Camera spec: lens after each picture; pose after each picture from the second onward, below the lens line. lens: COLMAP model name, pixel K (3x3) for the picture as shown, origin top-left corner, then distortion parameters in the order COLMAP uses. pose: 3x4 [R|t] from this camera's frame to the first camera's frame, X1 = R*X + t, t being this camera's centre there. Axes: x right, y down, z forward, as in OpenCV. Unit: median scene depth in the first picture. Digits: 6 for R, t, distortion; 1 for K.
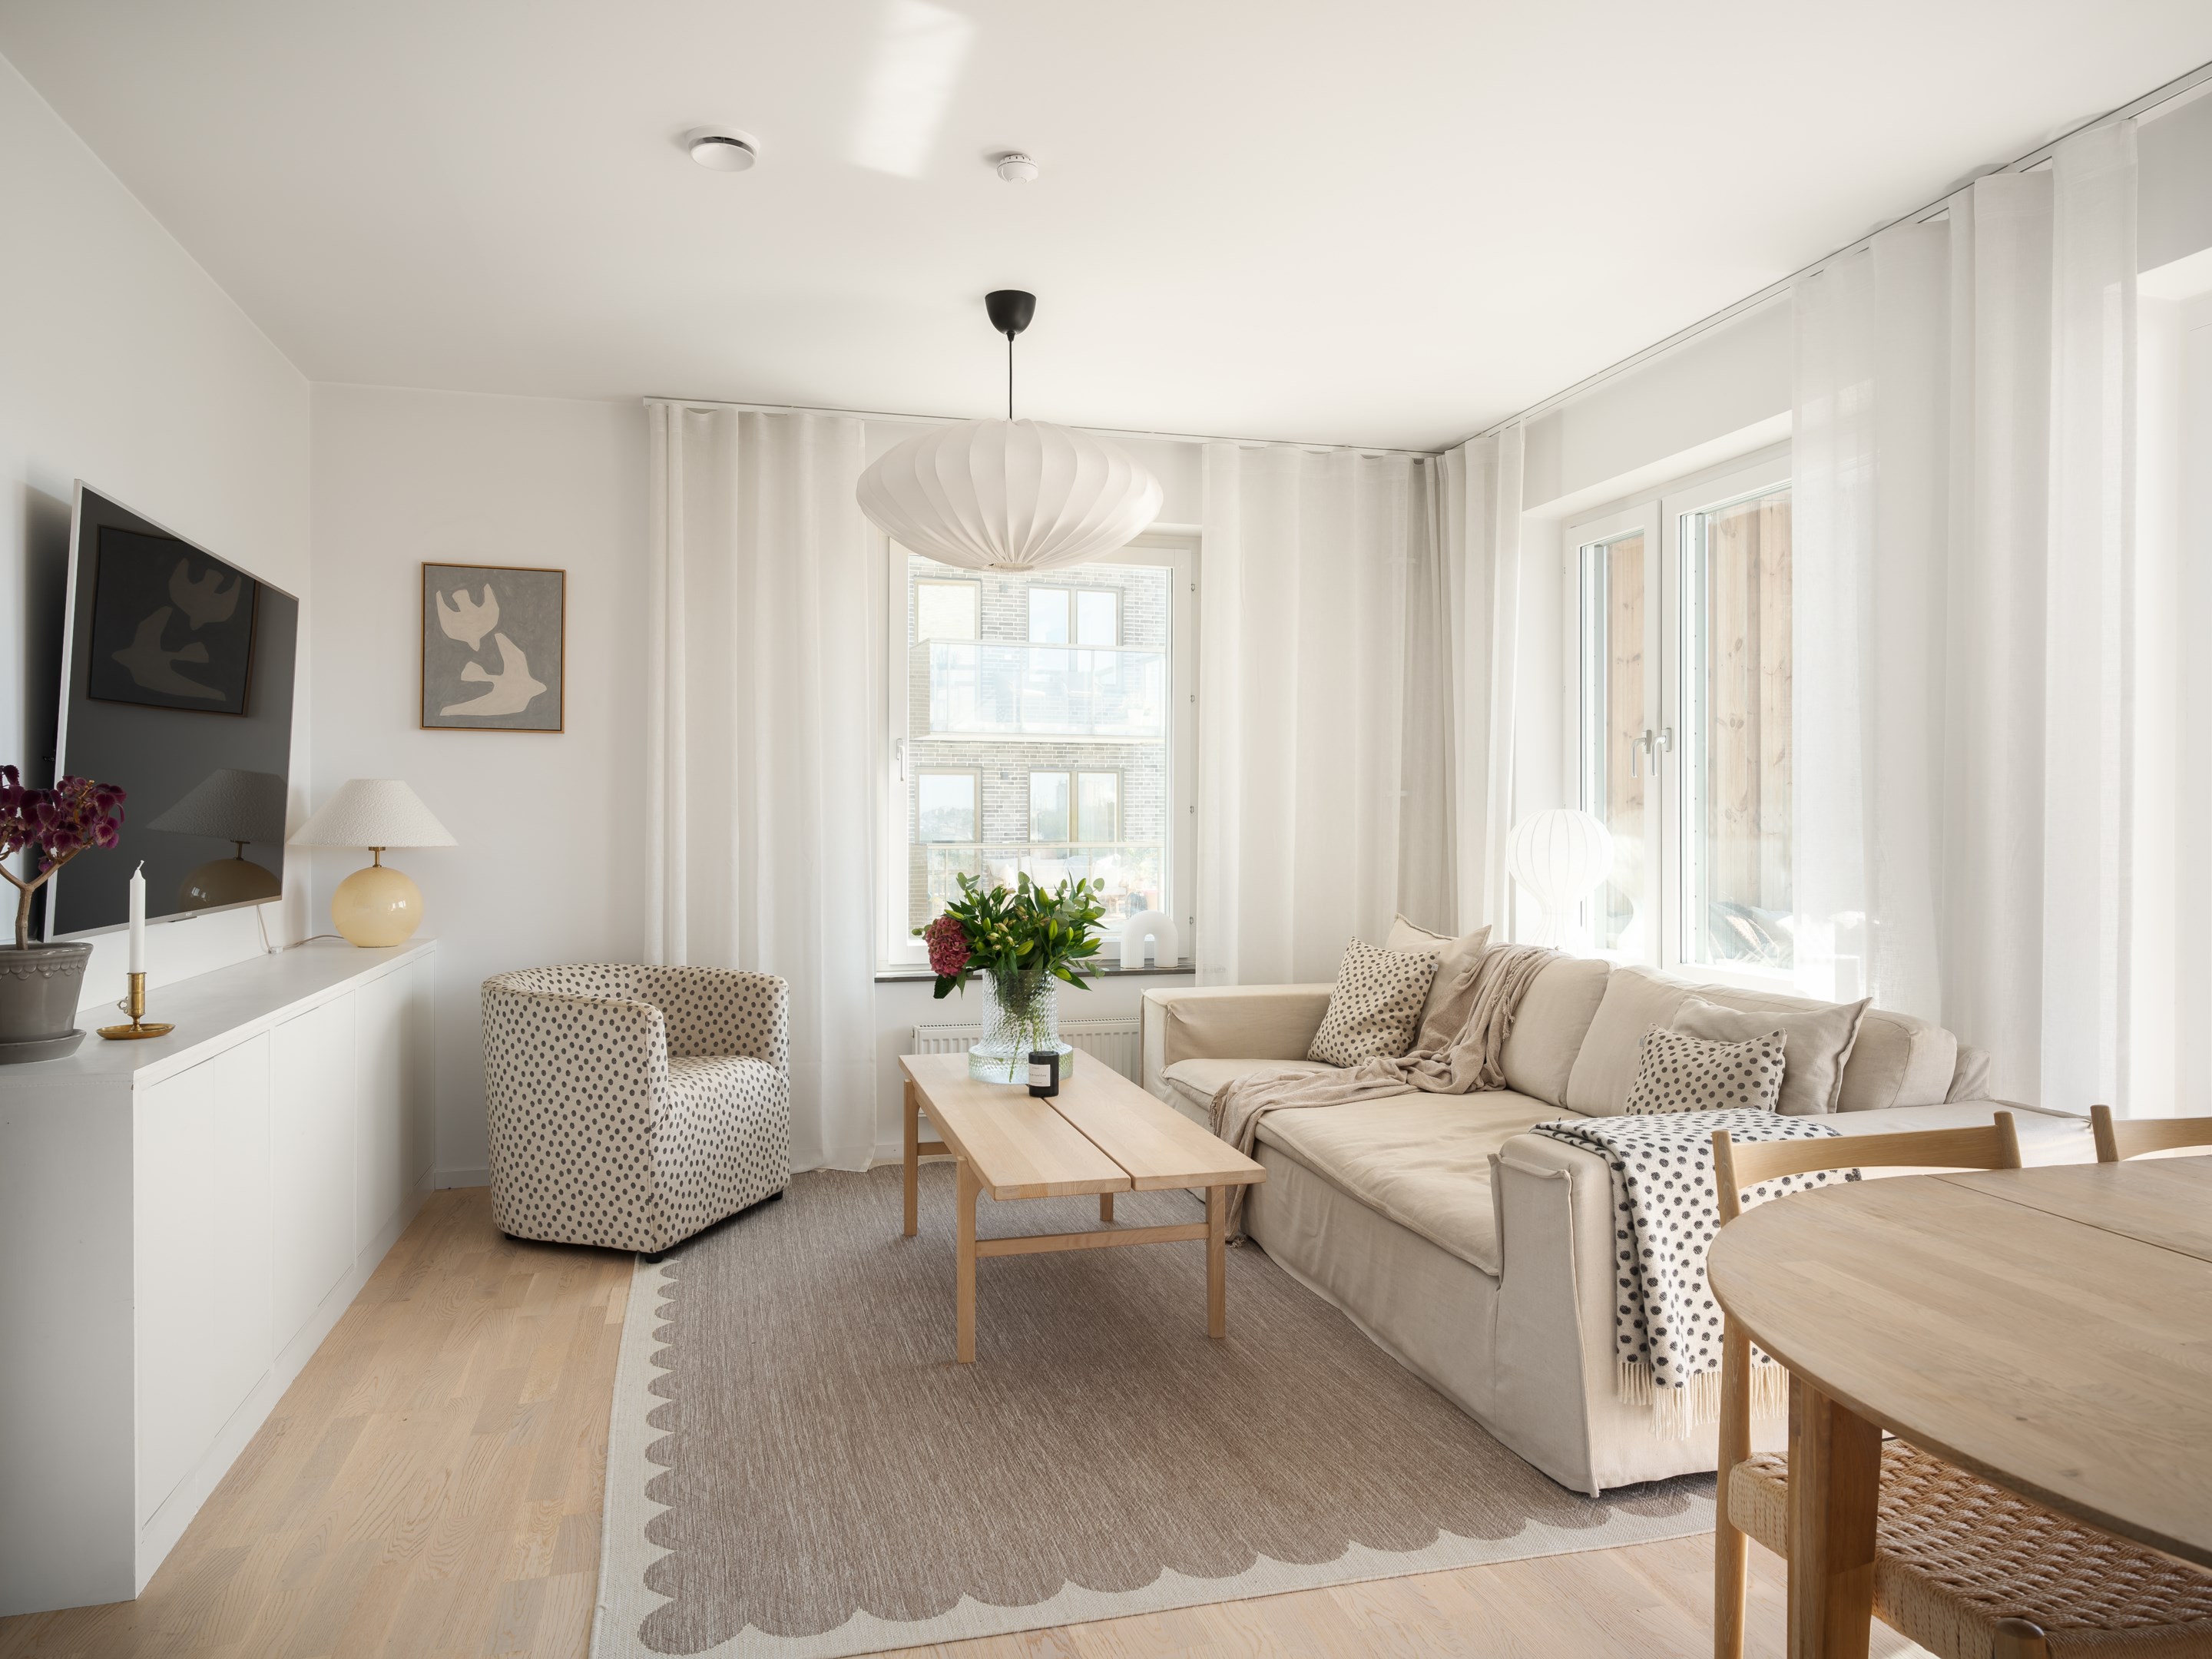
lens RADIAL K [[1435.3, 0, 1088.0], [0, 1435.3, 821.3], [0, 0, 1]] dist [-0.000106, 0.001807]
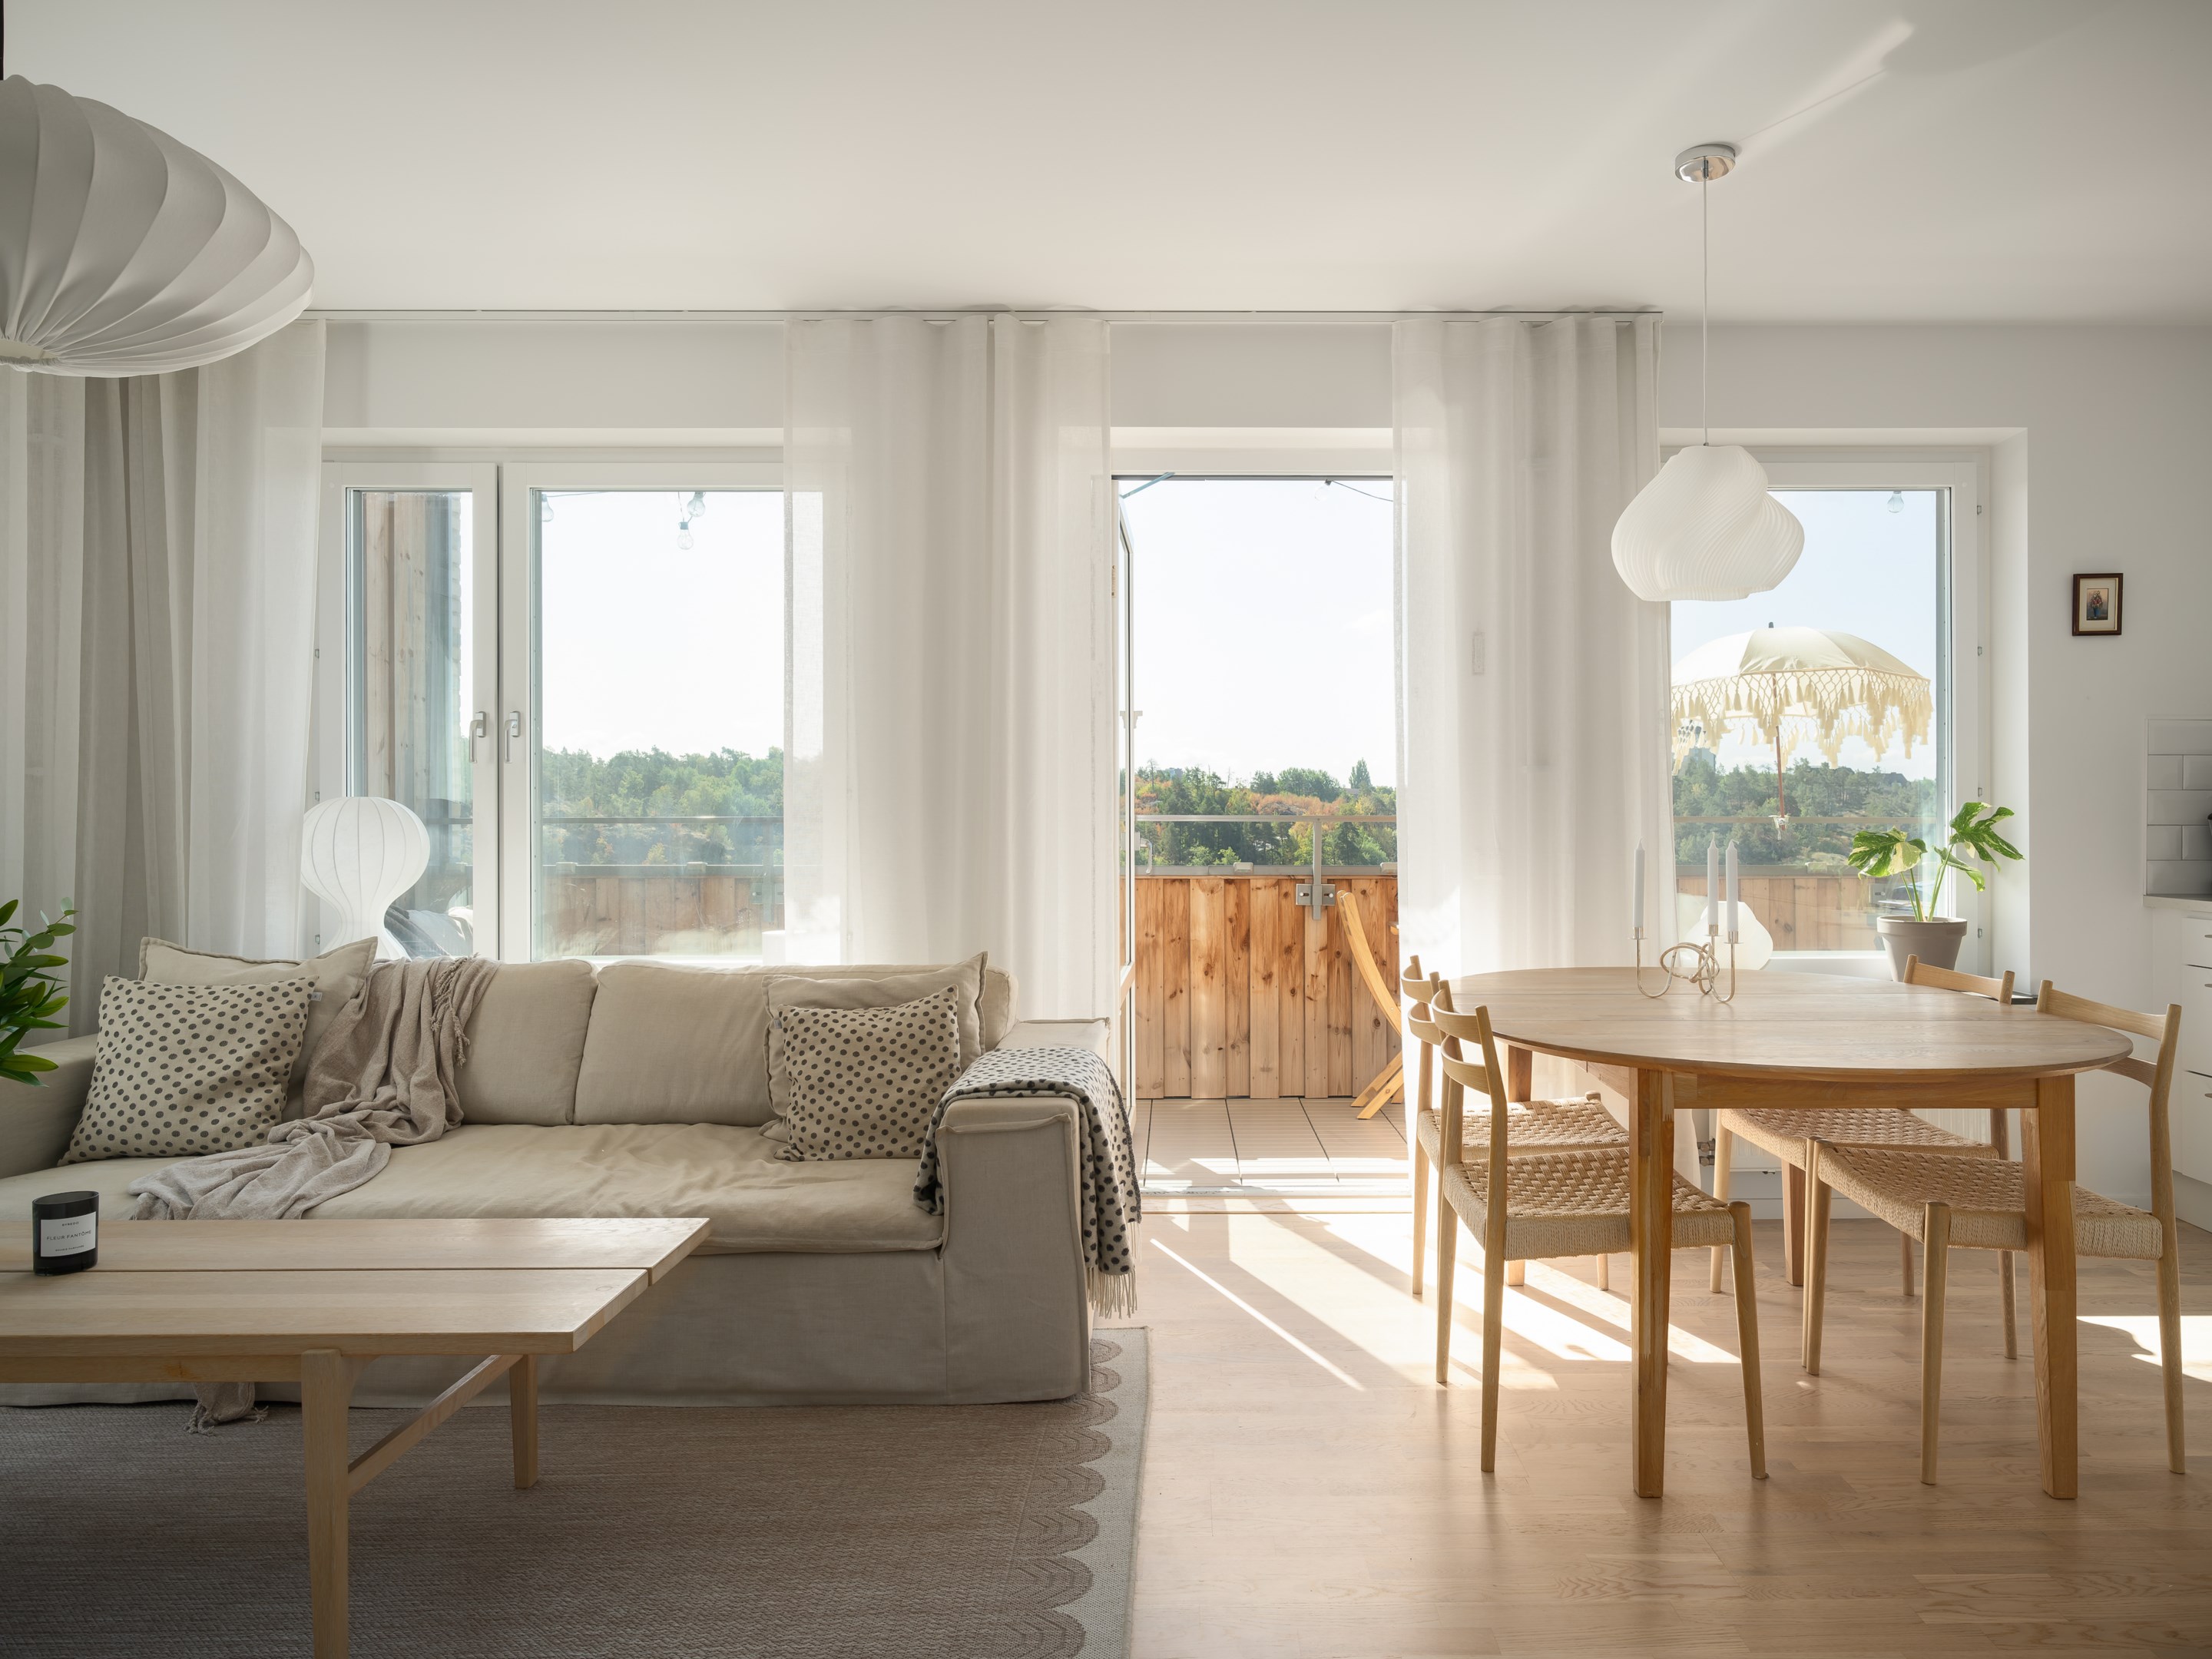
lens RADIAL K [[1435.3, 0, 1195.5], [0, 1435.3, 841.0], [0, 0, 1]] dist [-0.000106, 0.001807]
pose [[0.249933, -0.011816, 0.968191, -0.426866], [0.003689, 0.999930, 0.011251, 0.010386], [-0.968256, 0.000760, 0.249959, 0.366246]]
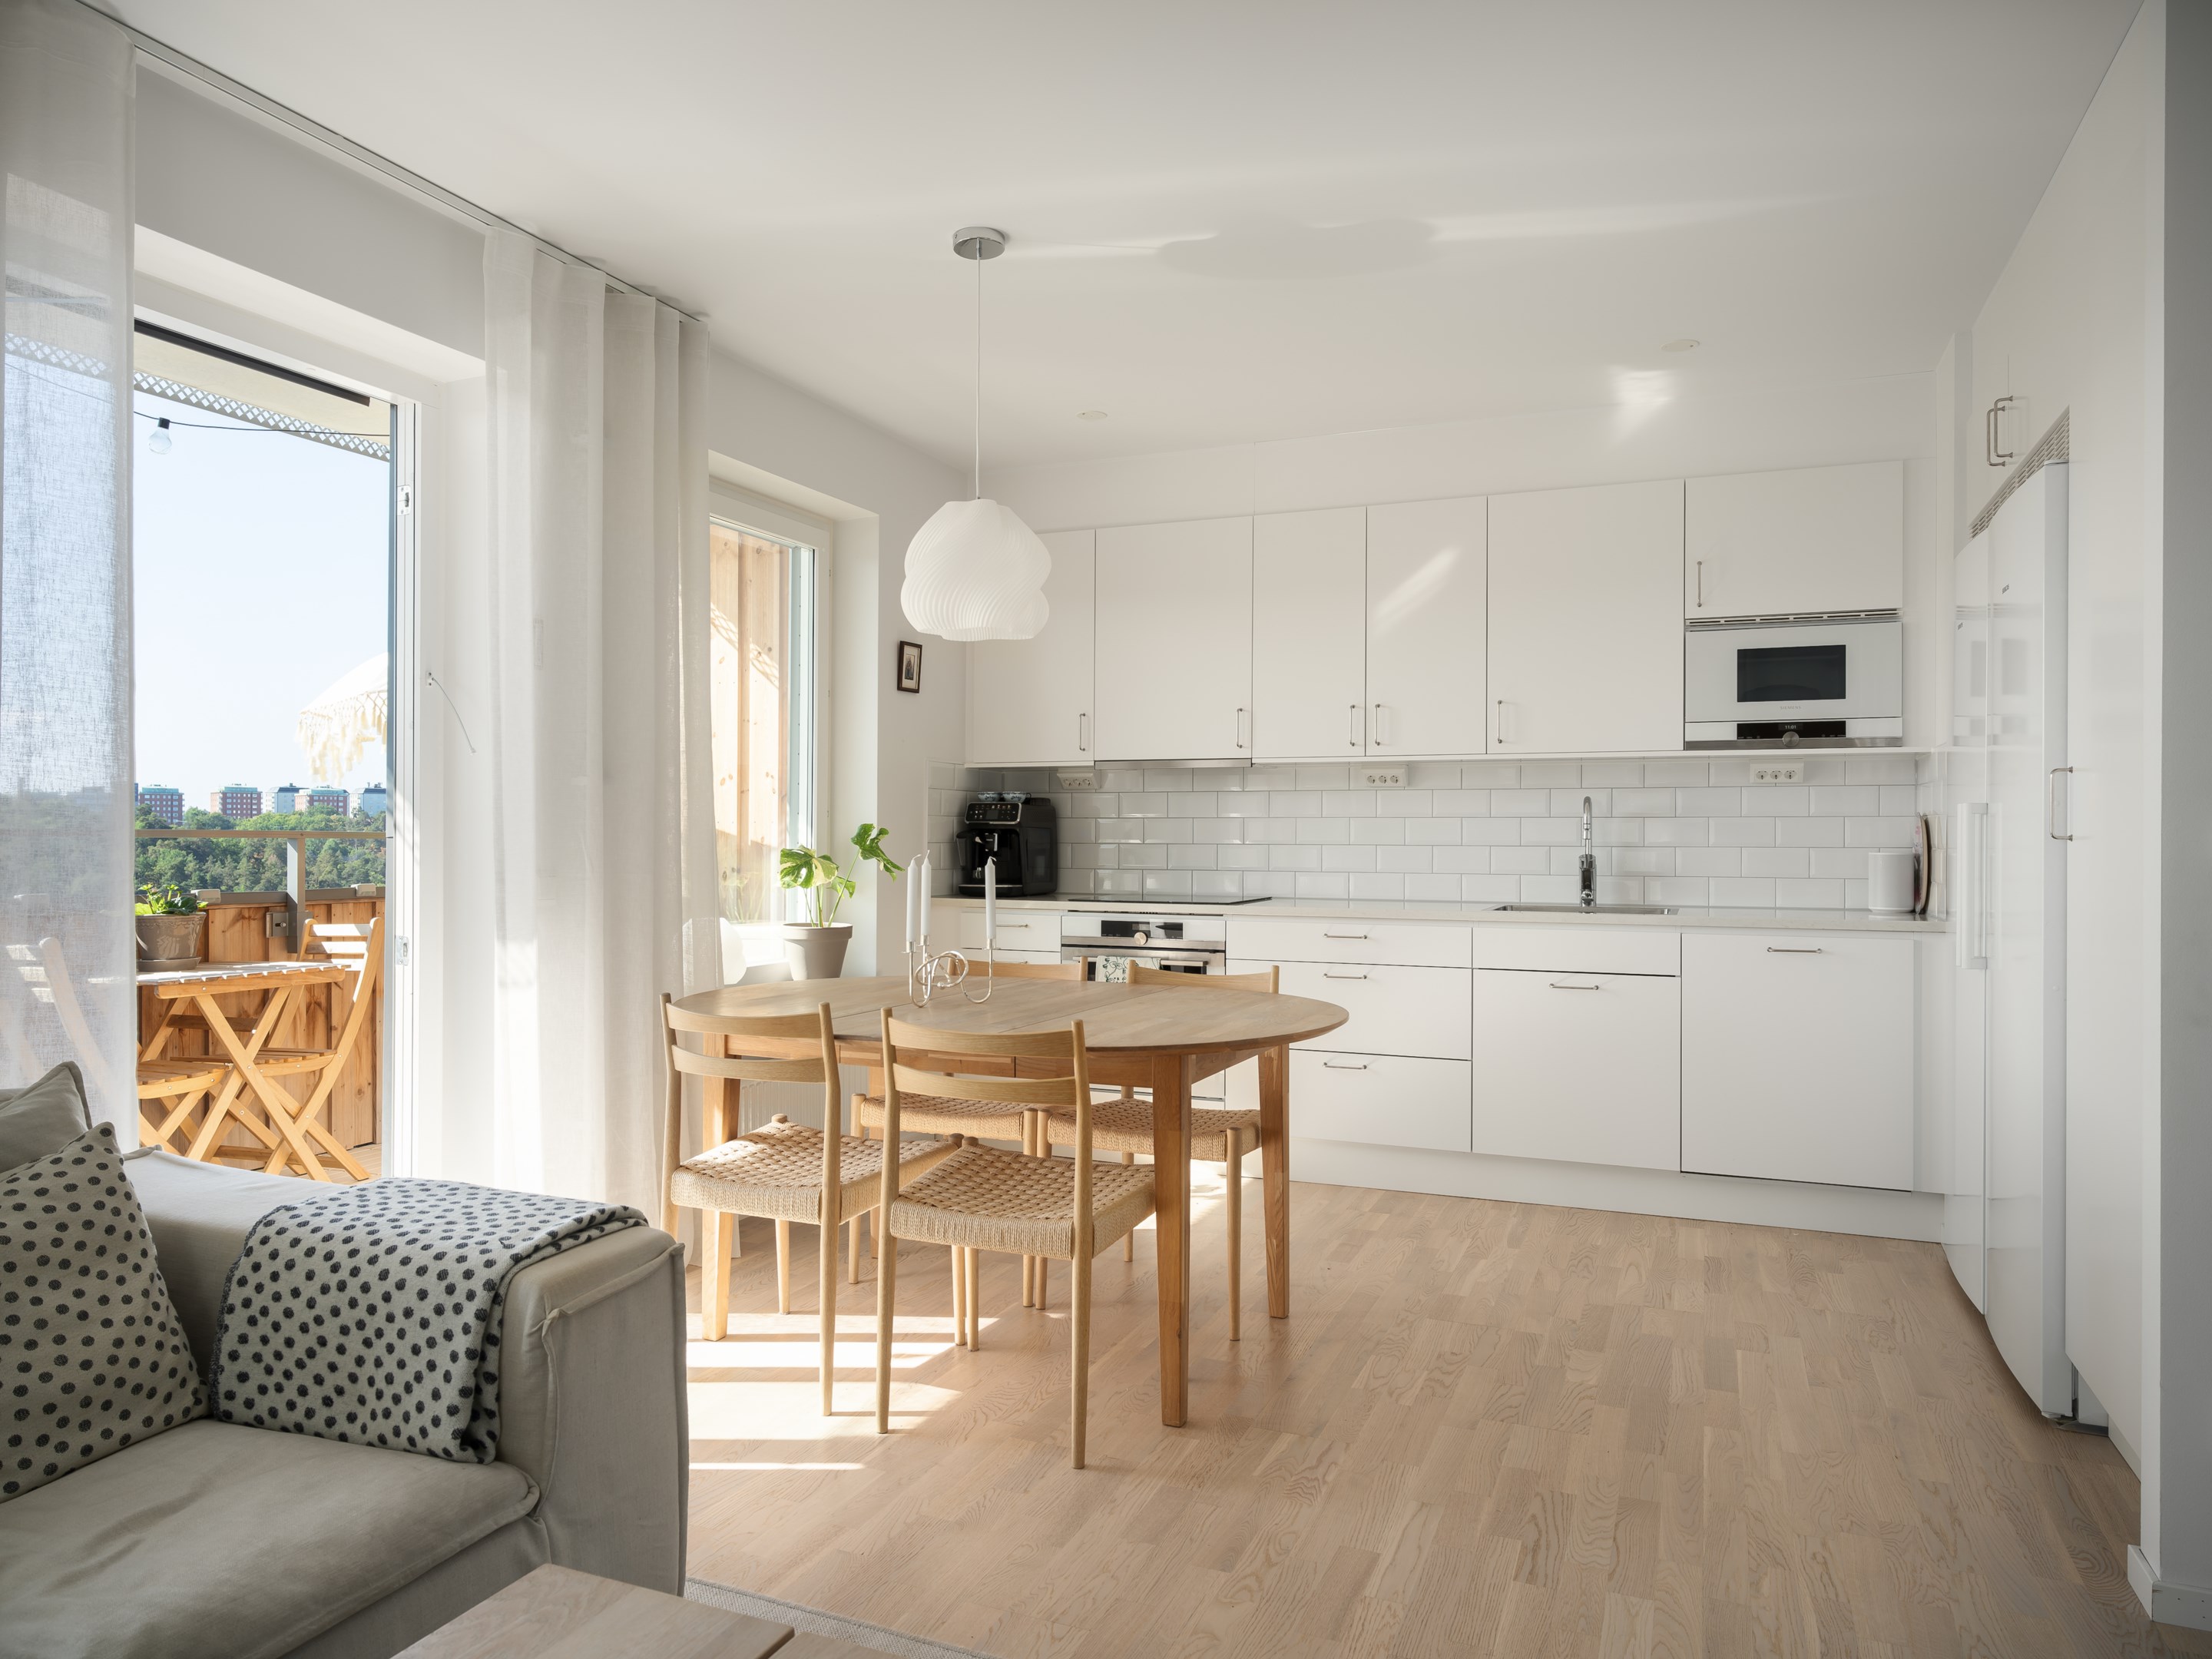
lens RADIAL K [[1435.3, 0, 1085.6], [0, 1435.3, 832.6], [0, 0, 1]] dist [-0.000106, 0.001807]
pose [[-0.789395, 0.000980, 0.613884, -0.201269], [-0.001700, 0.999991, -0.003783, 0.008622], [-0.613883, -0.004030, -0.789387, 0.885880]]
